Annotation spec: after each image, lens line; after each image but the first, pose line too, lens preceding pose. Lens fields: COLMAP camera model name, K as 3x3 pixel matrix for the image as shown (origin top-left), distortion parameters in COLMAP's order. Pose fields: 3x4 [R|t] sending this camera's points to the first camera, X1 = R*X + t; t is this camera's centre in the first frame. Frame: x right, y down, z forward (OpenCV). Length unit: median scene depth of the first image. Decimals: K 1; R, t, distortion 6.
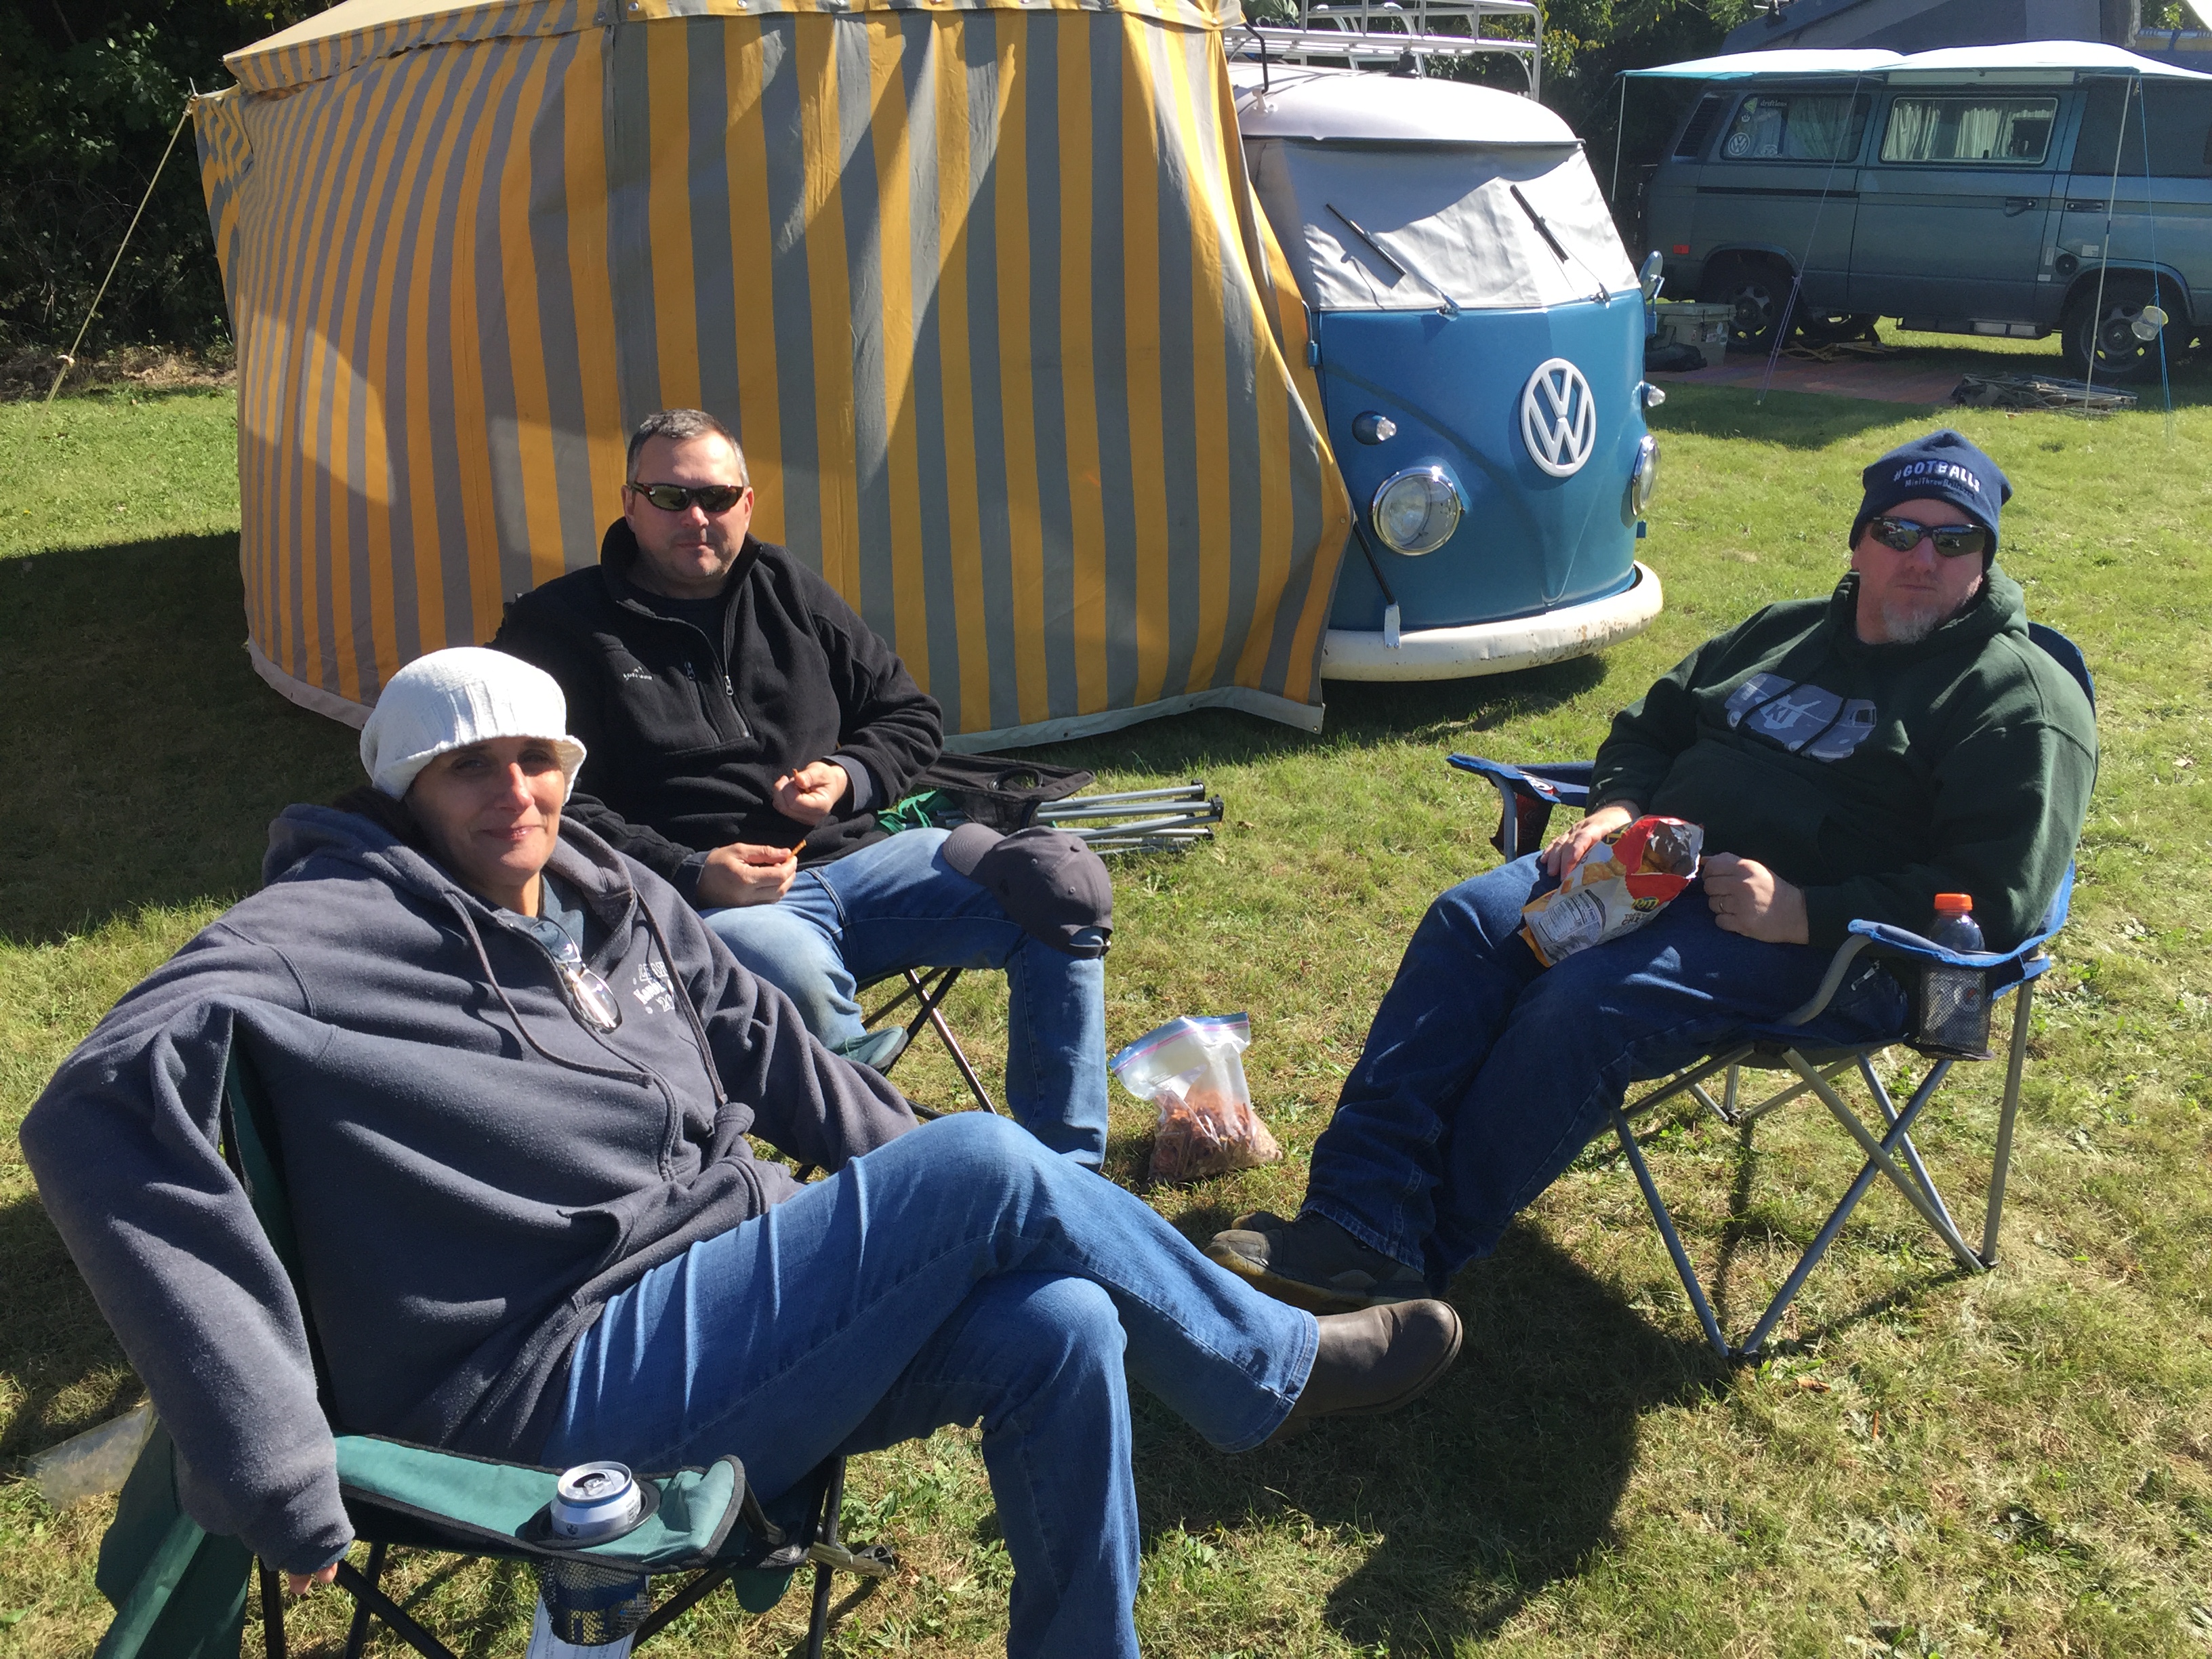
lens RADIAL K [[1871.0, 0, 1110.0], [0, 1871.0, 827.9], [0, 0, 1]] dist [0.018950, -0.001695]
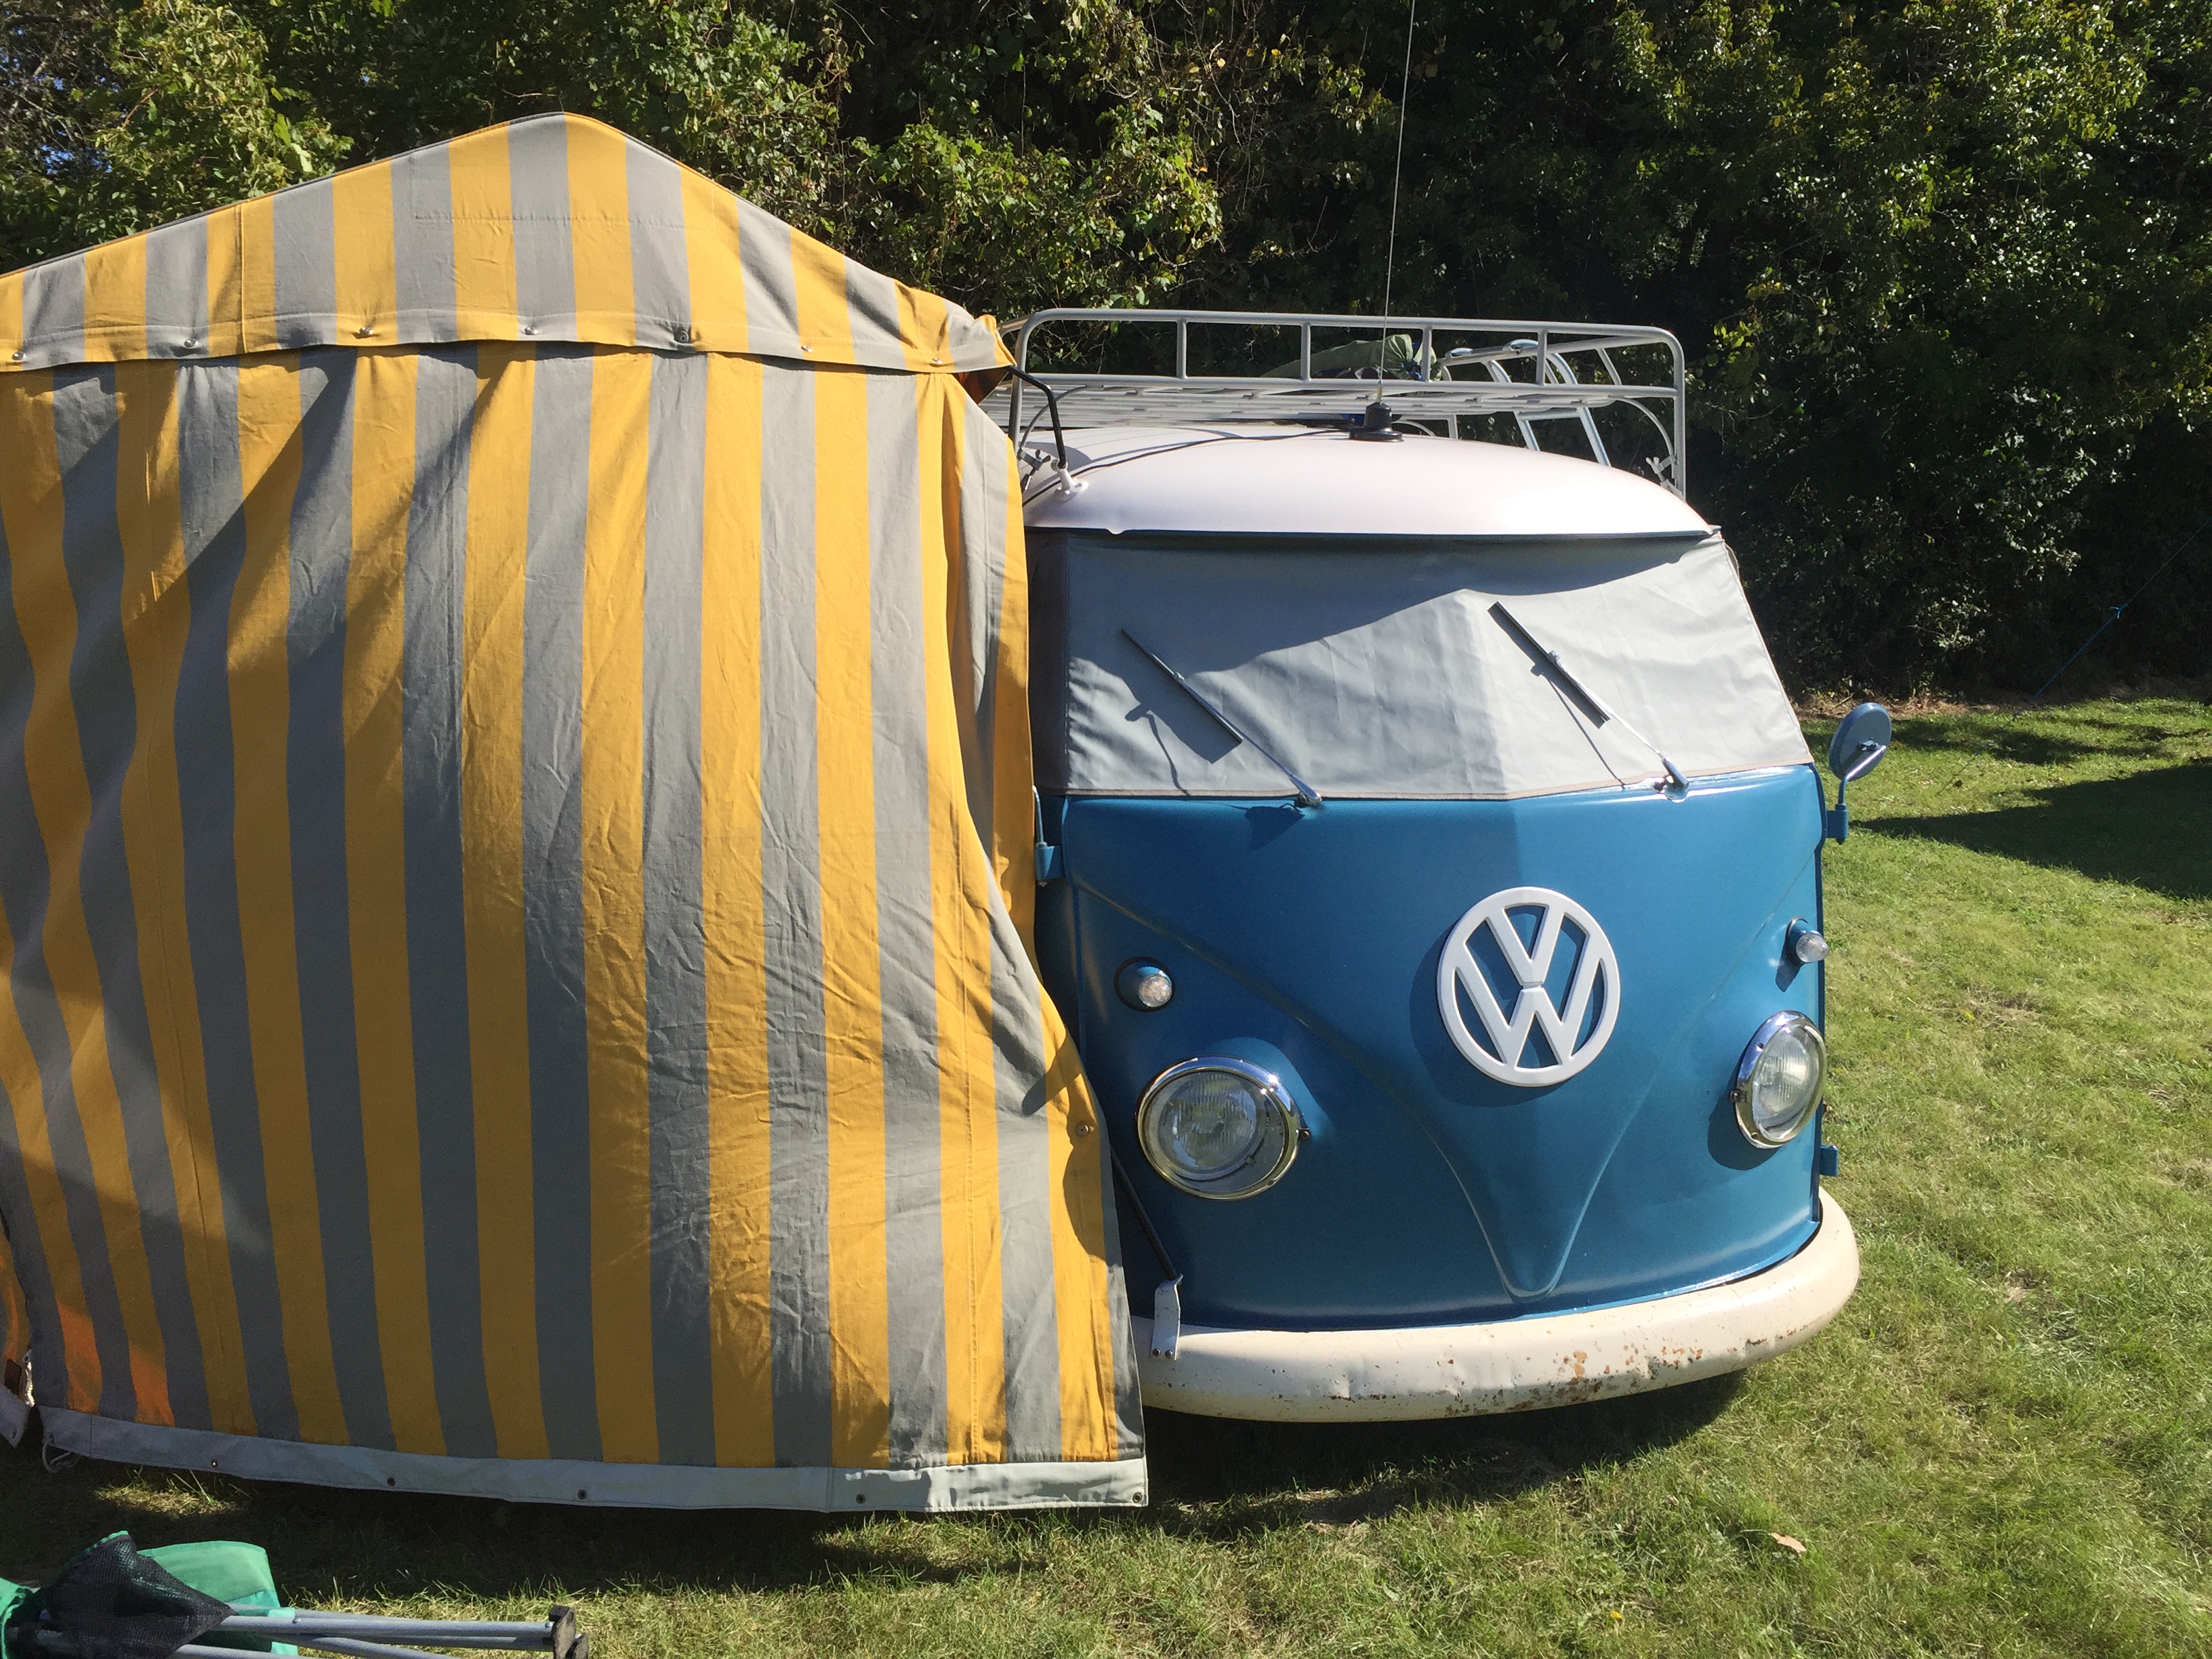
lens RADIAL K [[1871.0, 0, 1100.9], [0, 1871.0, 831.7], [0, 0, 1]] dist [0.018950, -0.001695]
pose [[0.923802, 0.056758, -0.378640, 0.340608], [-0.129018, 0.977258, -0.168286, -0.153922], [0.360477, 0.204315, 0.910116, 0.423854]]
